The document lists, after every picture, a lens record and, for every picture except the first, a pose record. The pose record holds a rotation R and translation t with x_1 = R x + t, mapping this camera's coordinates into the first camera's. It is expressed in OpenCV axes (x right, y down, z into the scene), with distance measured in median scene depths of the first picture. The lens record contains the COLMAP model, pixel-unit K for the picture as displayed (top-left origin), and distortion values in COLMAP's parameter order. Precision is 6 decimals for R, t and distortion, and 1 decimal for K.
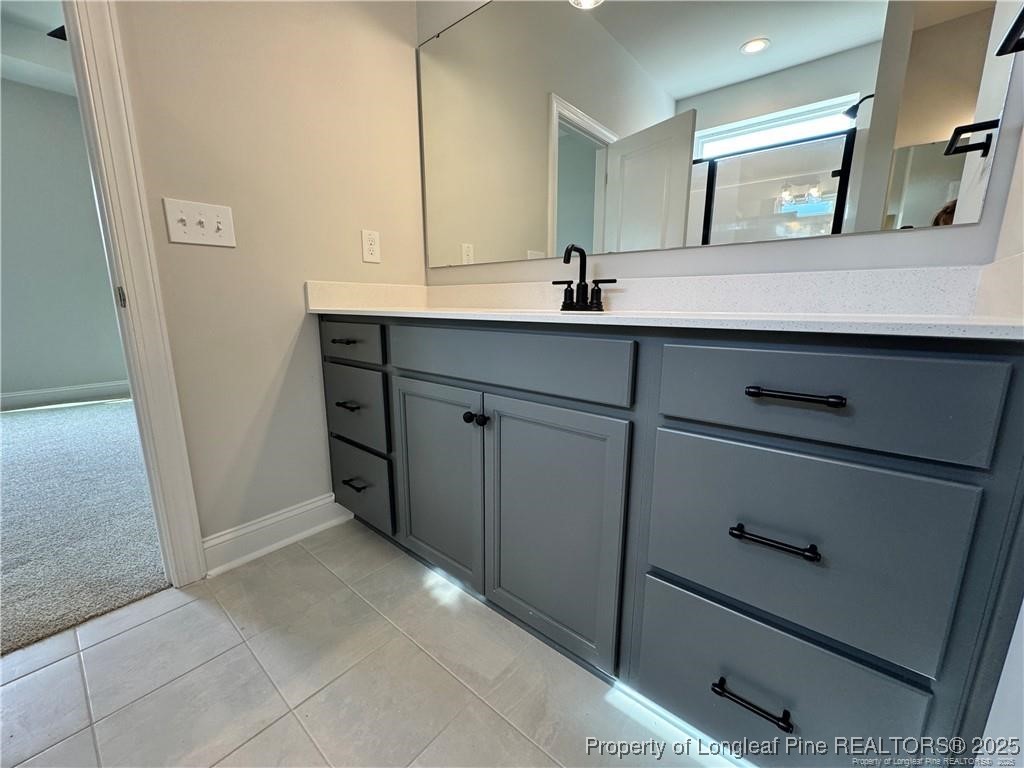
lens RADIAL K [[407.3, 0, 512.0], [0, 407.3, 384.0], [0, 0, 1]] dist [-0.002287, 0.000045]
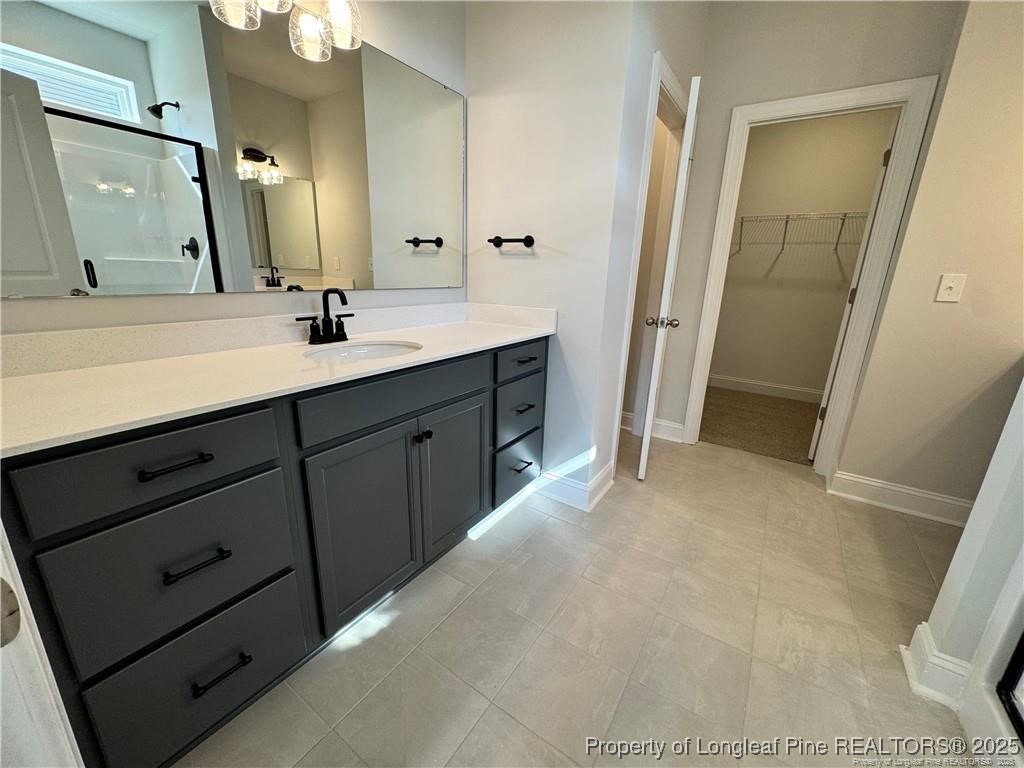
lens RADIAL K [[407.3, 0, 512.0], [0, 407.3, 384.0], [0, 0, 1]] dist [-0.002287, 0.000045]
pose [[-0.097972, -0.272644, 0.957114, -1.028639], [0.162889, 0.944377, 0.285690, -0.314296], [-0.981768, 0.183893, -0.048112, 0.572096]]
